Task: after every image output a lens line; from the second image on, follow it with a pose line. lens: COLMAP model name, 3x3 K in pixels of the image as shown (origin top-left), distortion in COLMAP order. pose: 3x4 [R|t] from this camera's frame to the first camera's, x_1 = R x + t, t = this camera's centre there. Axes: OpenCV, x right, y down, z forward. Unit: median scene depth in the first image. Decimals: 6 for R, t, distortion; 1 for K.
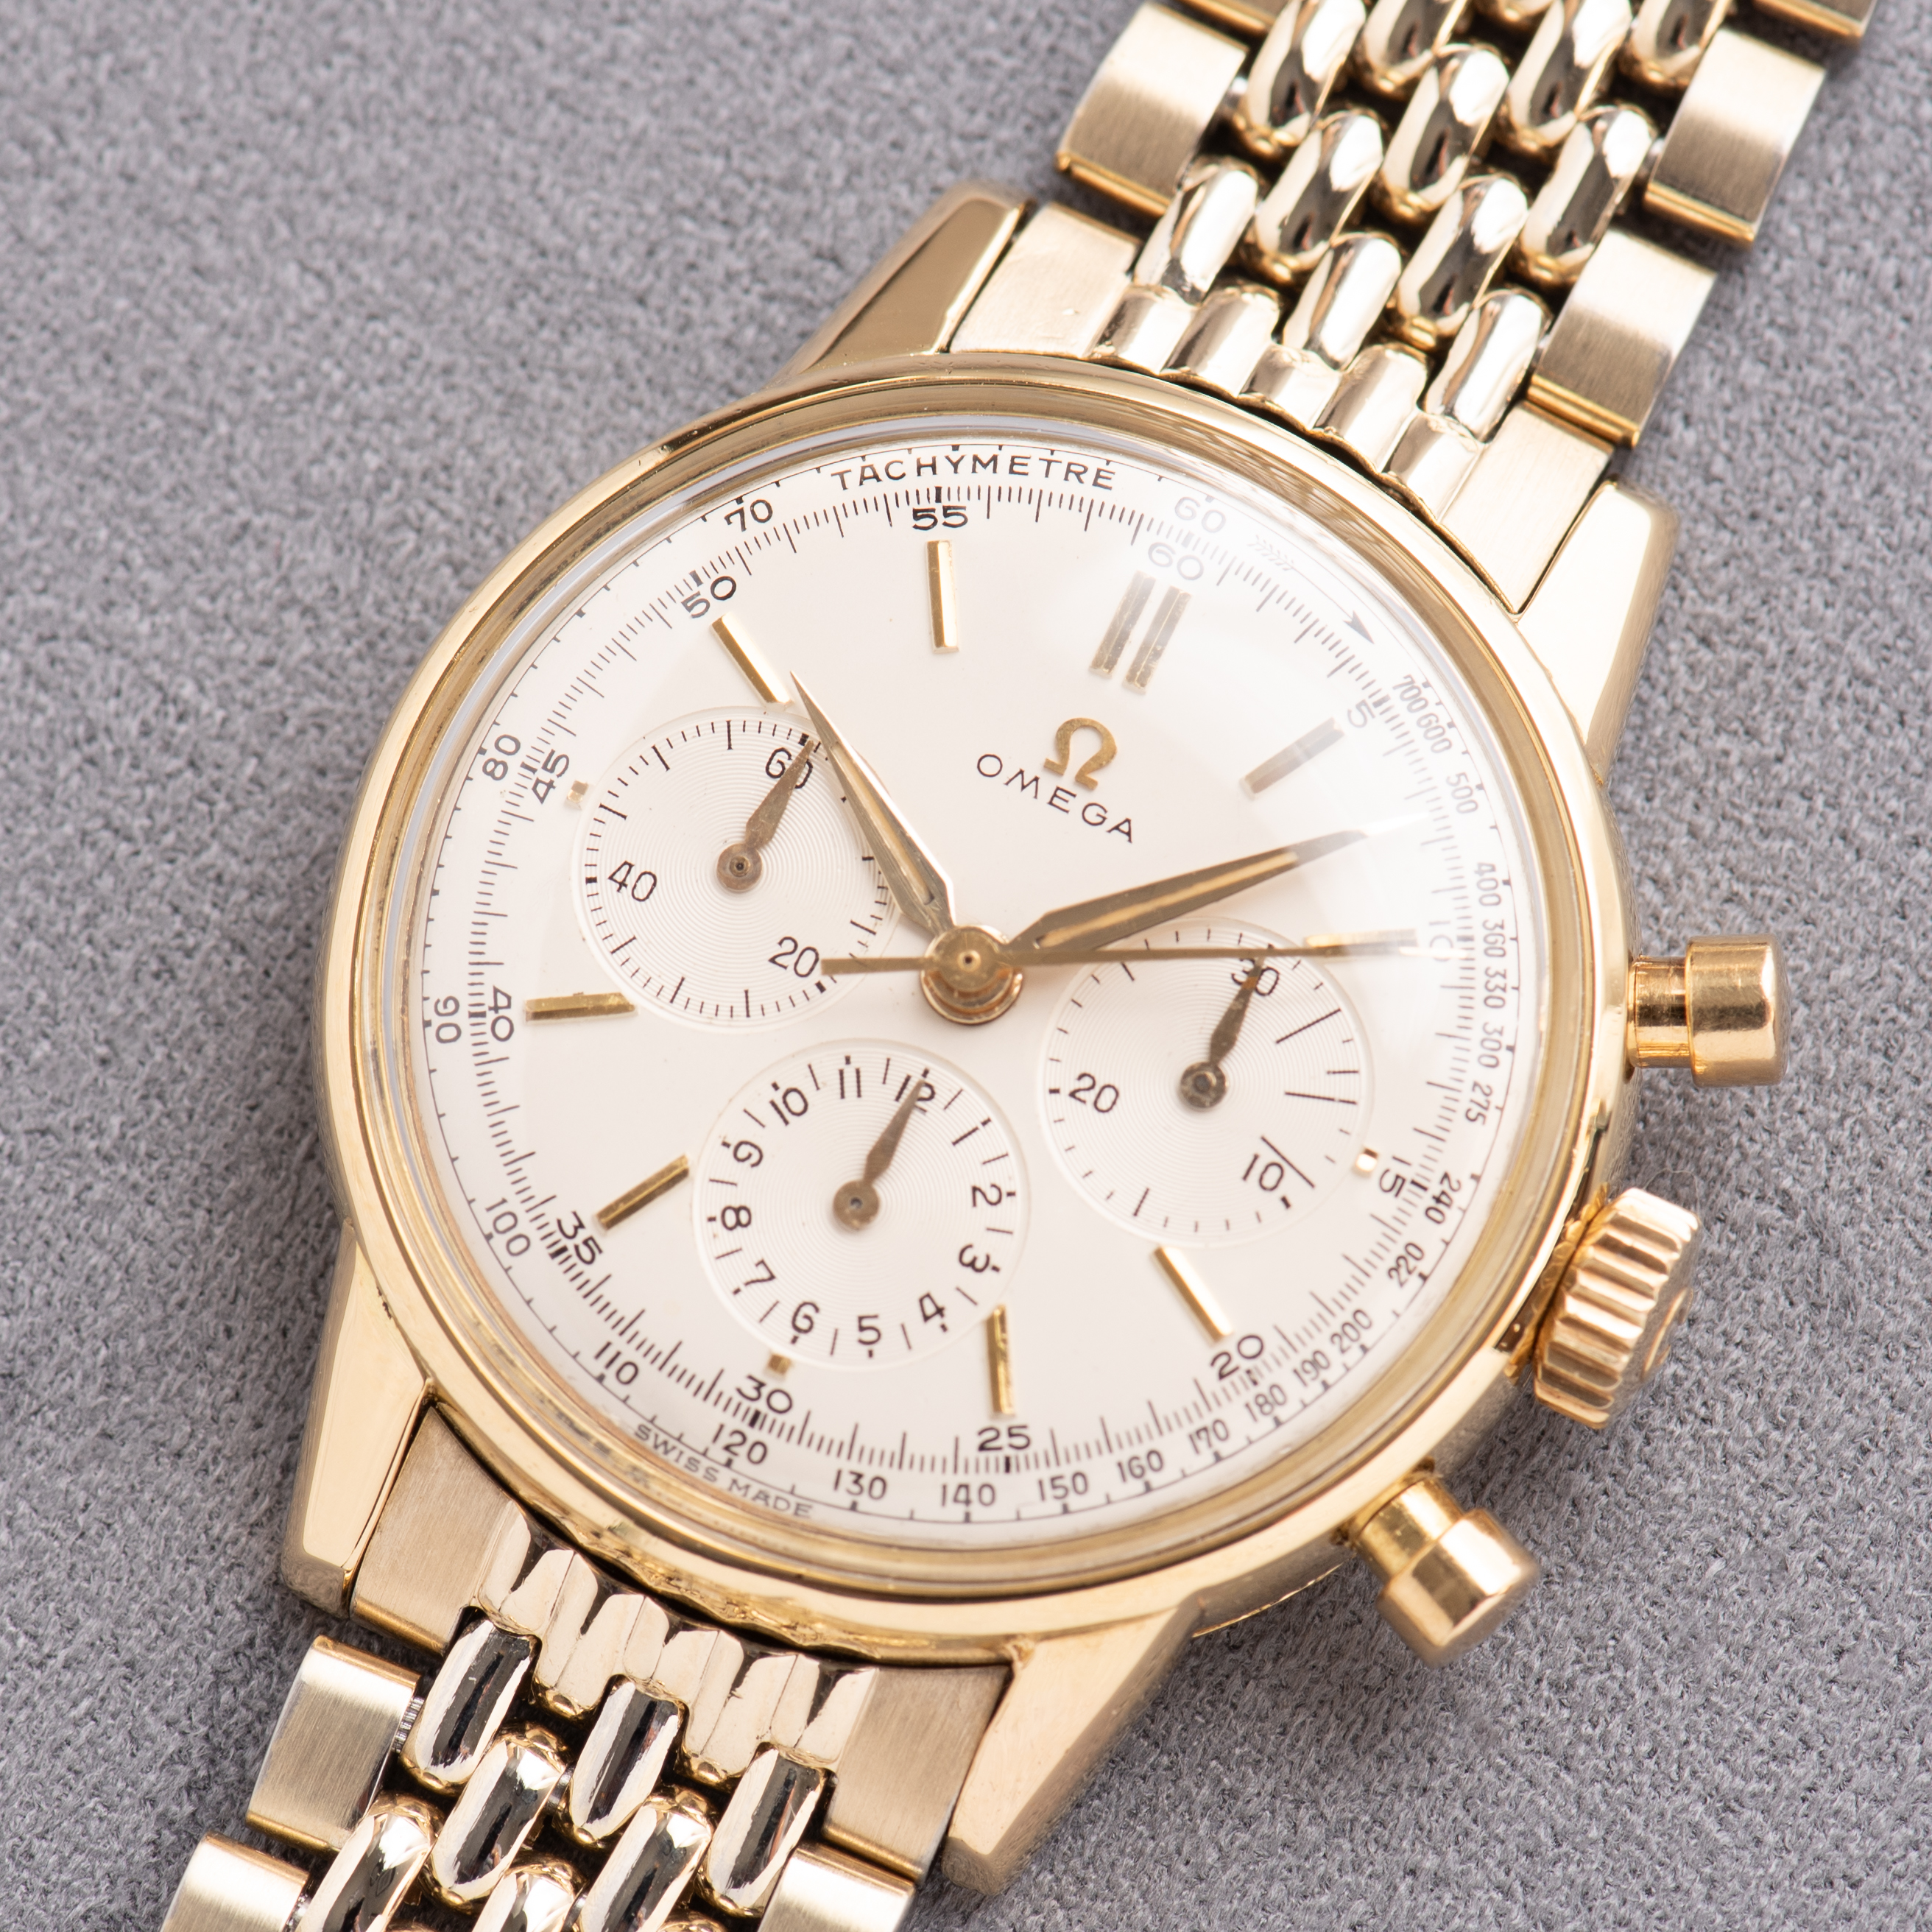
lens RADIAL K [[13786.4, 0, 966.0], [0, 13786.4, 966.0], [0, 0, 1]] dist [-0.247980, -15.613742]
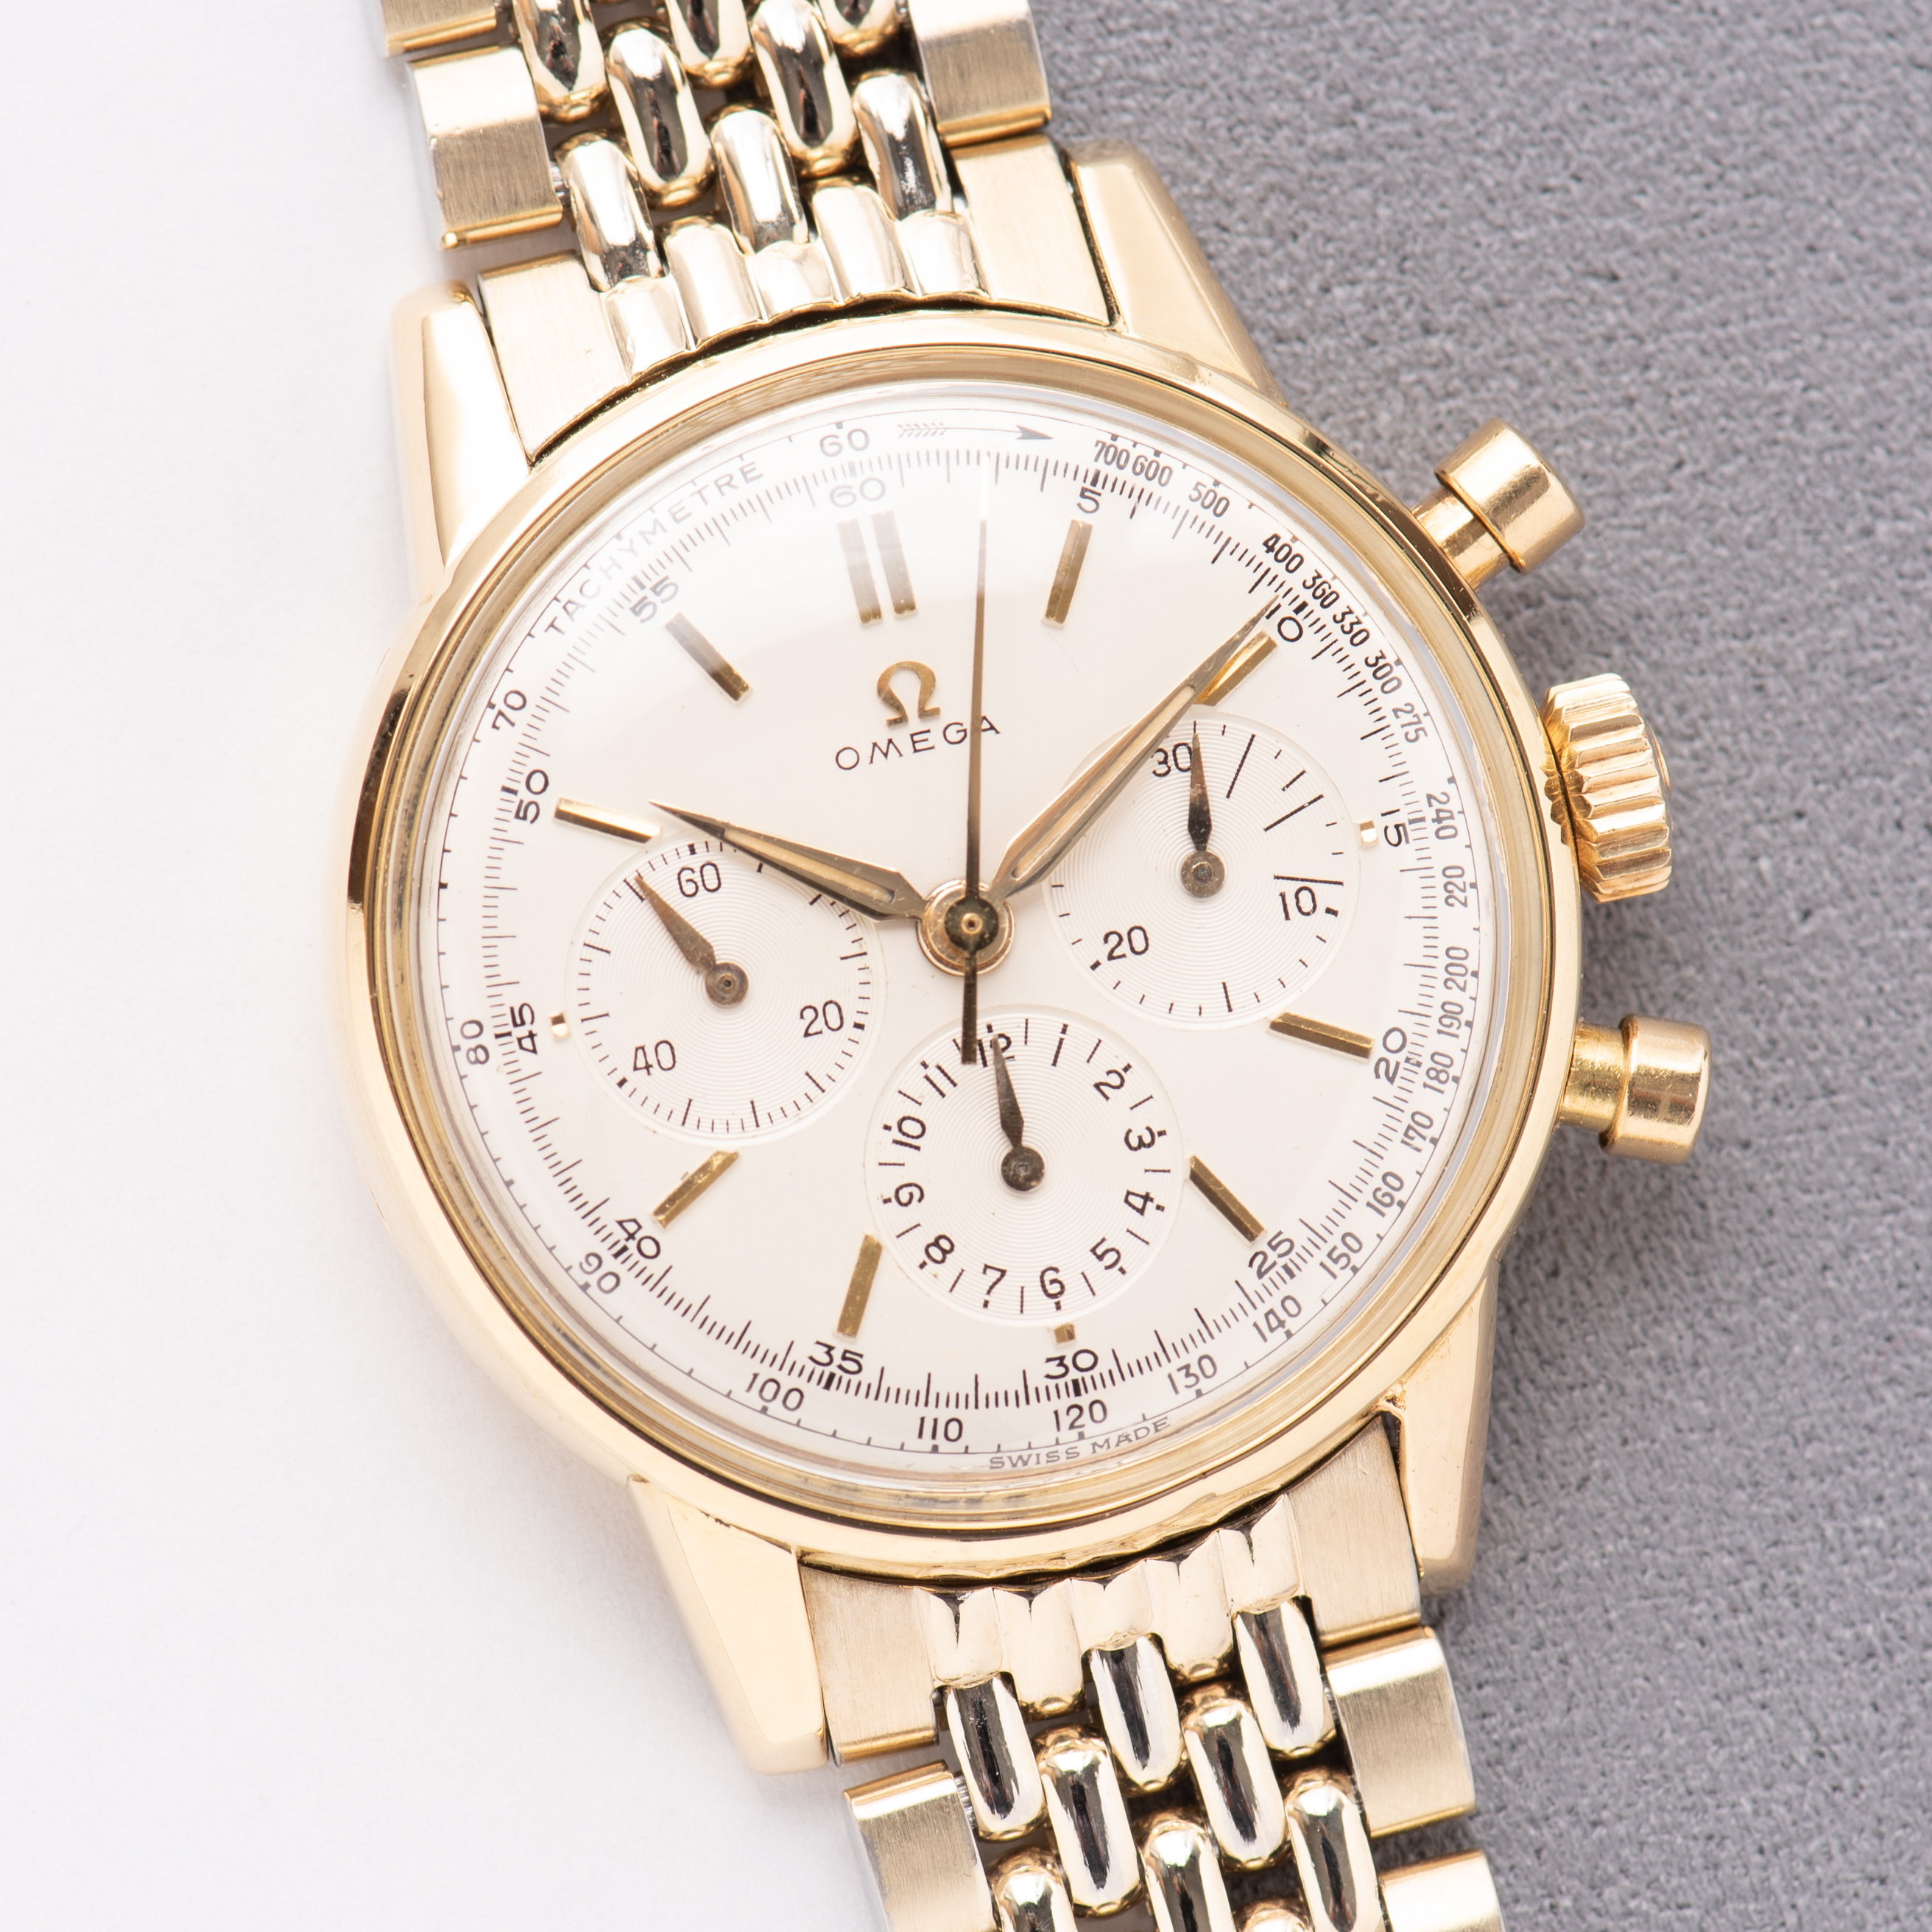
lens RADIAL K [[13786.4, 0, 966.0], [0, 13786.4, 966.0], [0, 0, 1]] dist [-0.247980, -15.613742]
pose [[0.762191, -0.626941, 0.161275, -0.171050], [0.593311, 0.776187, 0.213346, -0.221502], [-0.258935, -0.066924, 0.963573, -0.012182]]
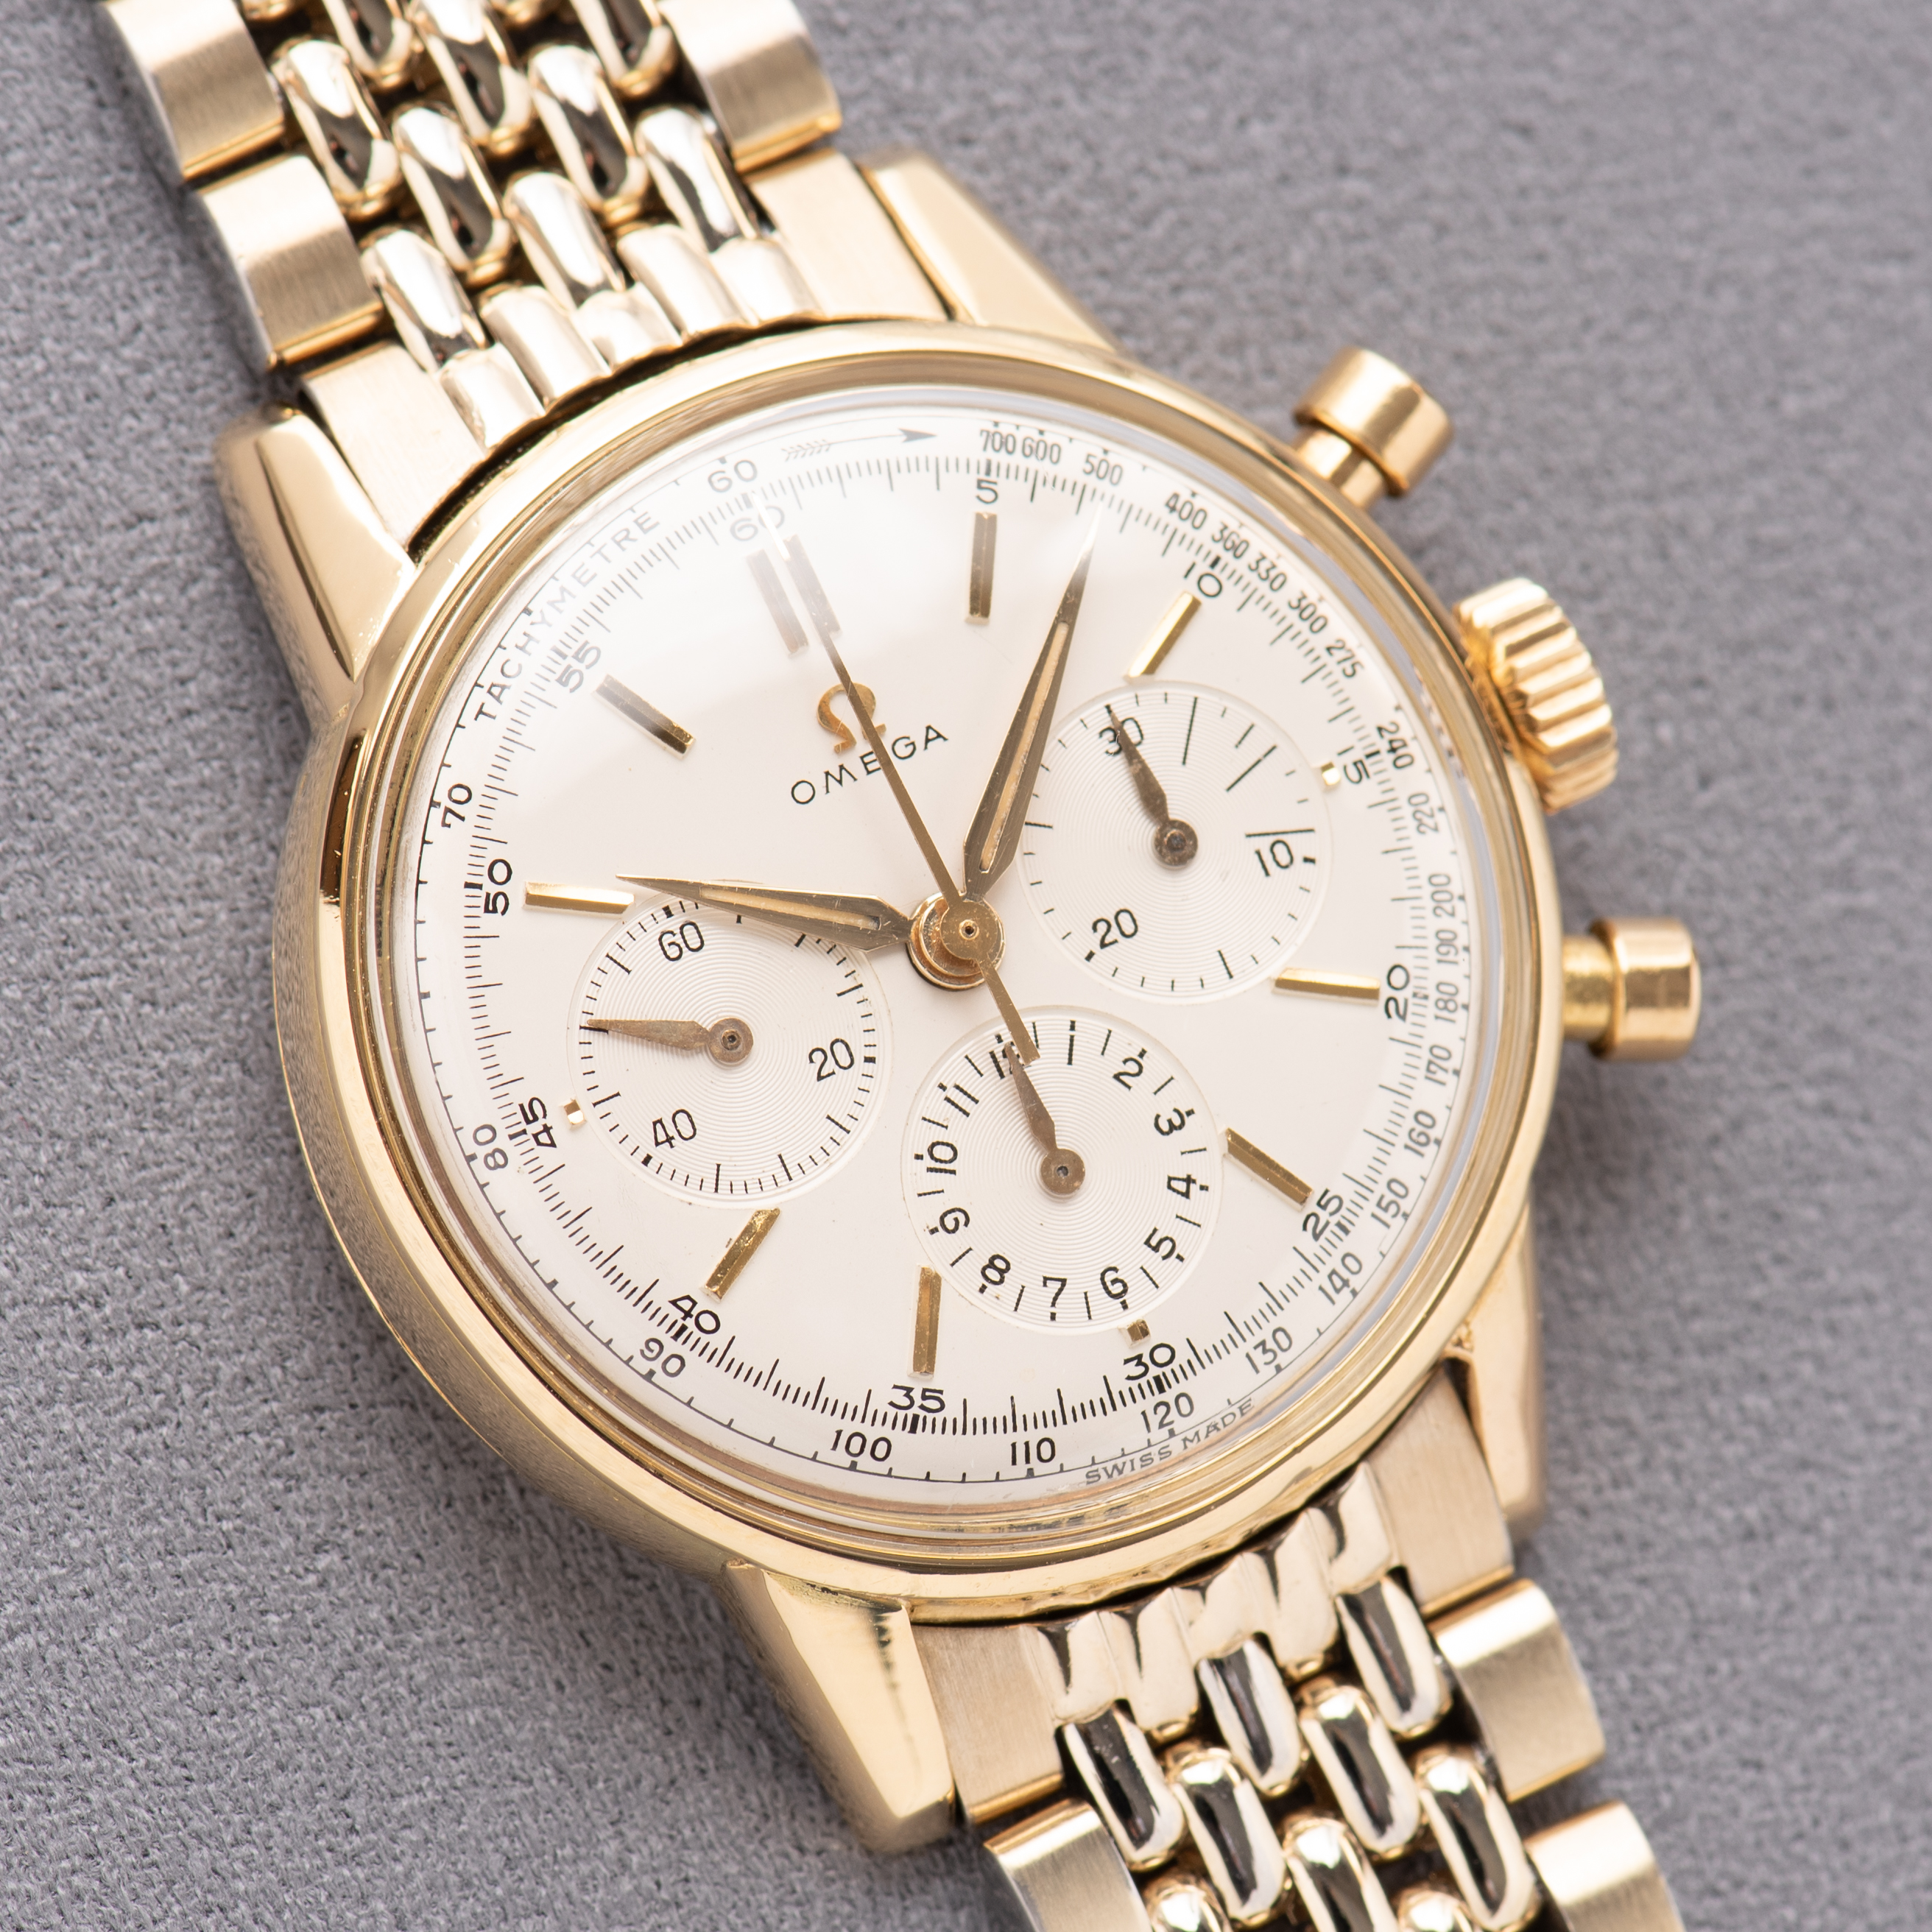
lens RADIAL K [[13786.4, 0, 966.0], [0, 13786.4, 966.0], [0, 0, 1]] dist [-0.247980, -15.613742]
pose [[0.594314, -0.741312, 0.311846, -0.318719], [0.691004, 0.669074, 0.273595, -0.276762], [-0.411467, 0.052886, 0.909889, 0.073032]]
